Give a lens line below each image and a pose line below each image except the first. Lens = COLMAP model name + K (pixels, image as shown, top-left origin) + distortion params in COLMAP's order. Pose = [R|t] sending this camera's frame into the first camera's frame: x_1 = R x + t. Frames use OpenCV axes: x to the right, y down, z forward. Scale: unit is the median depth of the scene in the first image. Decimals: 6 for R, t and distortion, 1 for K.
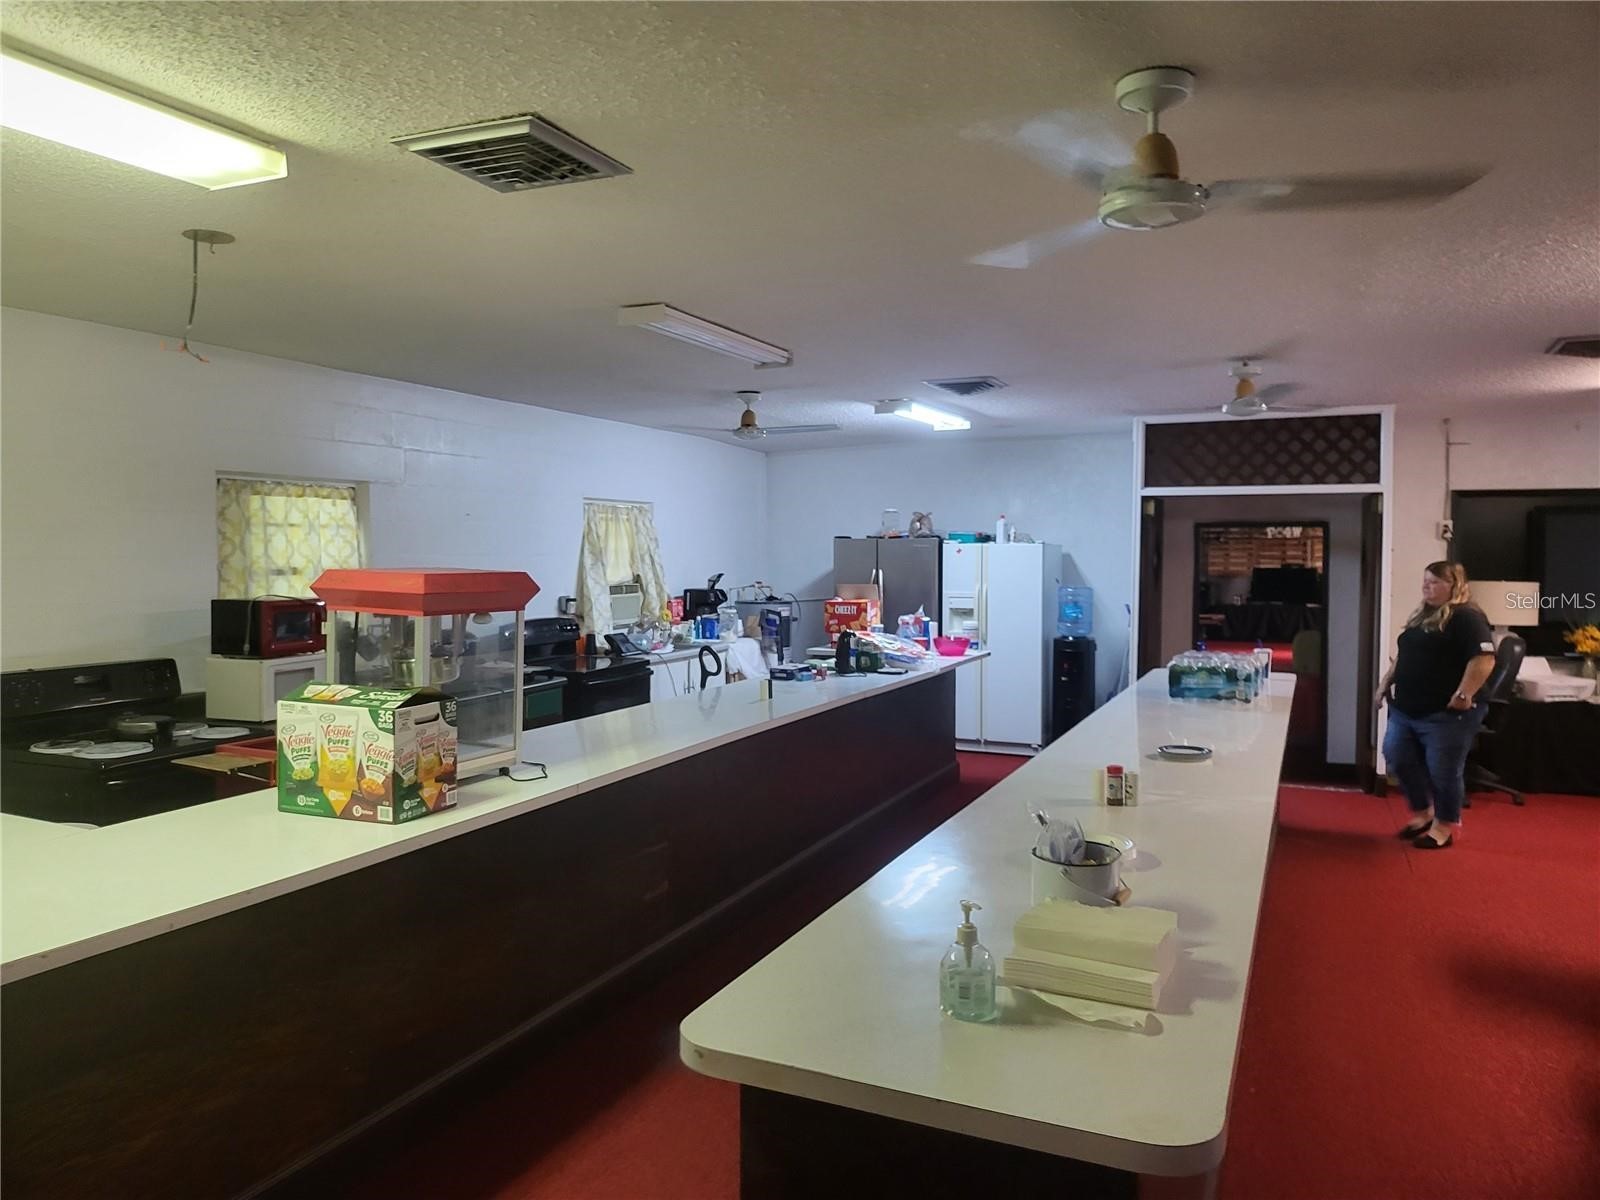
lens RADIAL K [[1125.4, 0, 799.0], [0, 1125.4, 595.4], [0, 0, 1]] dist [0.056857, -0.001458]
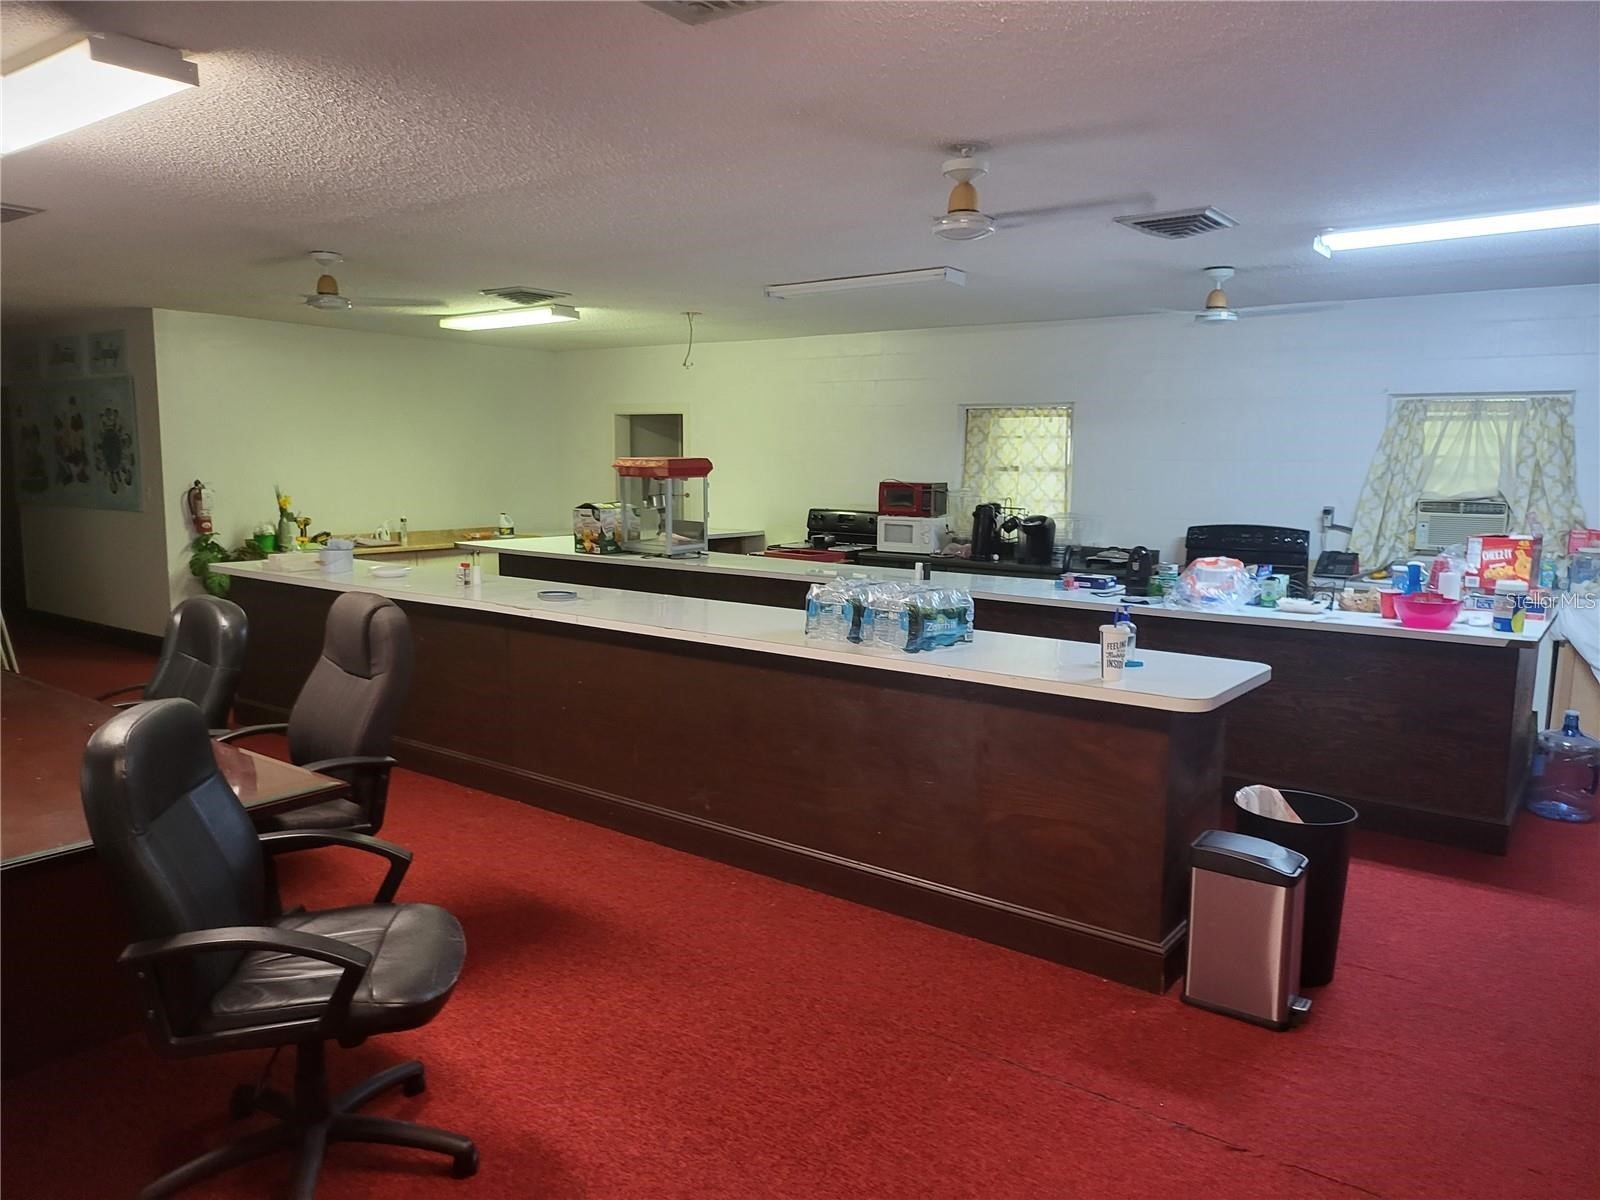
lens RADIAL K [[1125.4, 0, 798.6], [0, 1125.4, 601.6], [0, 0, 1]] dist [0.056857, -0.001458]
pose [[-0.216937, 0.119588, -0.968833, 1.063632], [-0.054134, 0.989467, 0.134256, -0.032214], [0.974684, 0.081572, -0.208178, 1.059018]]
